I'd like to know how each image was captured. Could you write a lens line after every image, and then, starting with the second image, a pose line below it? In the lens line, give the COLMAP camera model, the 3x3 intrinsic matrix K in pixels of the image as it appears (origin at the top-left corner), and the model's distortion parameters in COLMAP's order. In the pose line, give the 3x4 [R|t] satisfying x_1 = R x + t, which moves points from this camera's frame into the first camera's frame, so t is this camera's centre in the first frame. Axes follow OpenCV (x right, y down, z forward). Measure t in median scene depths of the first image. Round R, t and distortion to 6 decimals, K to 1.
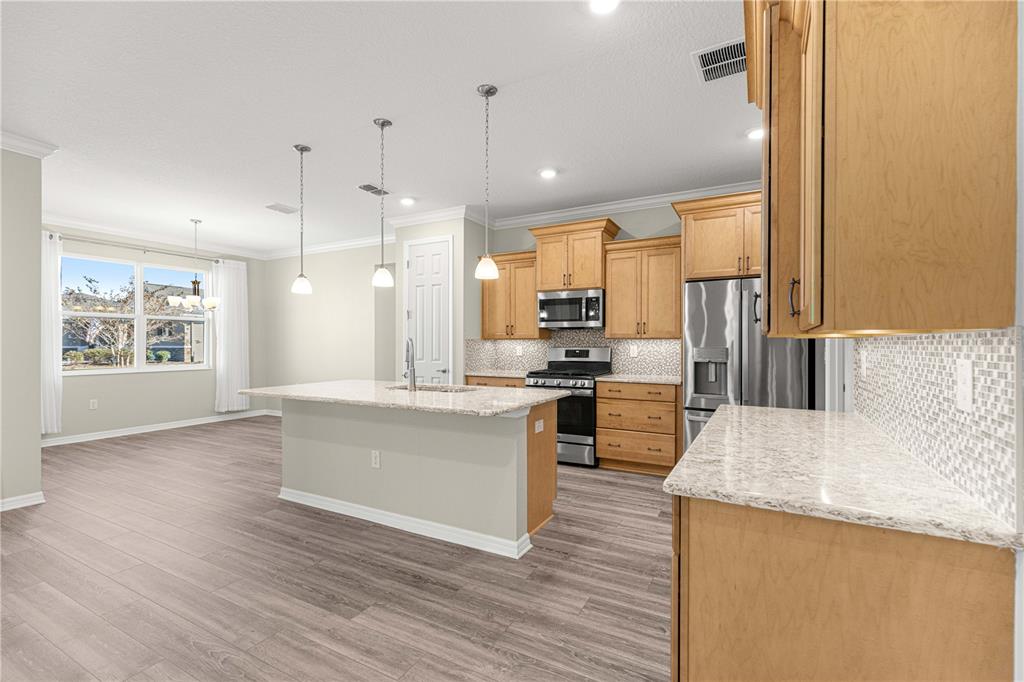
lens RADIAL K [[463.7, 0, 510.8], [0, 463.7, 343.6], [0, 0, 1]] dist [-0.004676, -0.000458]
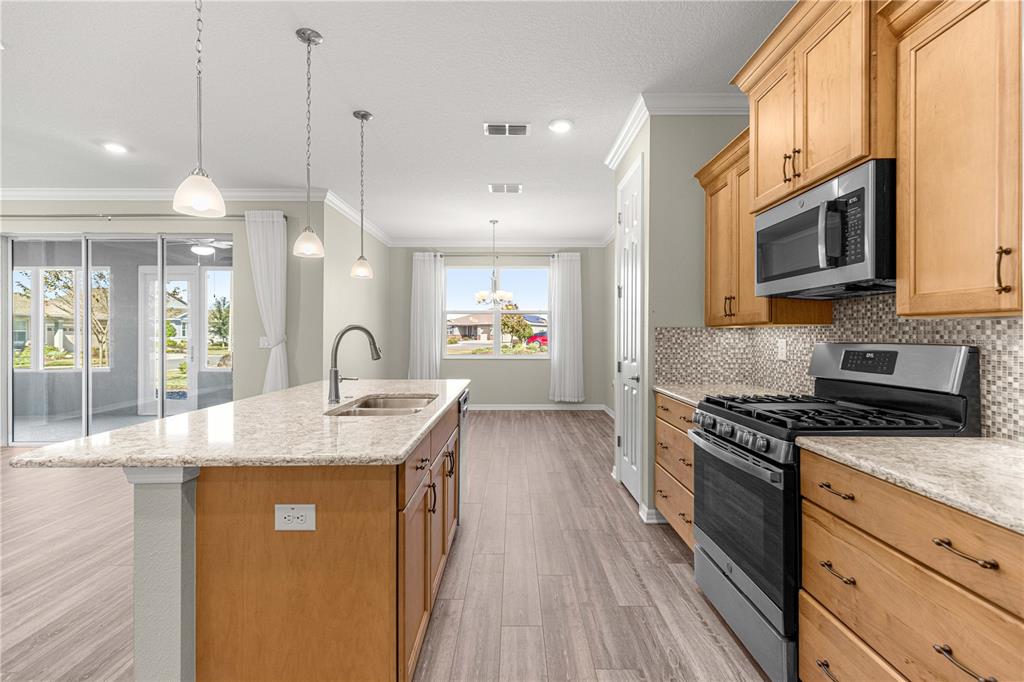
lens RADIAL K [[463.7, 0, 511.1], [0, 463.7, 337.6], [0, 0, 1]] dist [-0.004676, -0.000458]
pose [[0.479498, 0.003836, -0.877535, 0.323384], [0.001096, 0.999987, 0.004970, 0.000701], [0.877542, -0.003345, 0.479487, 0.571728]]
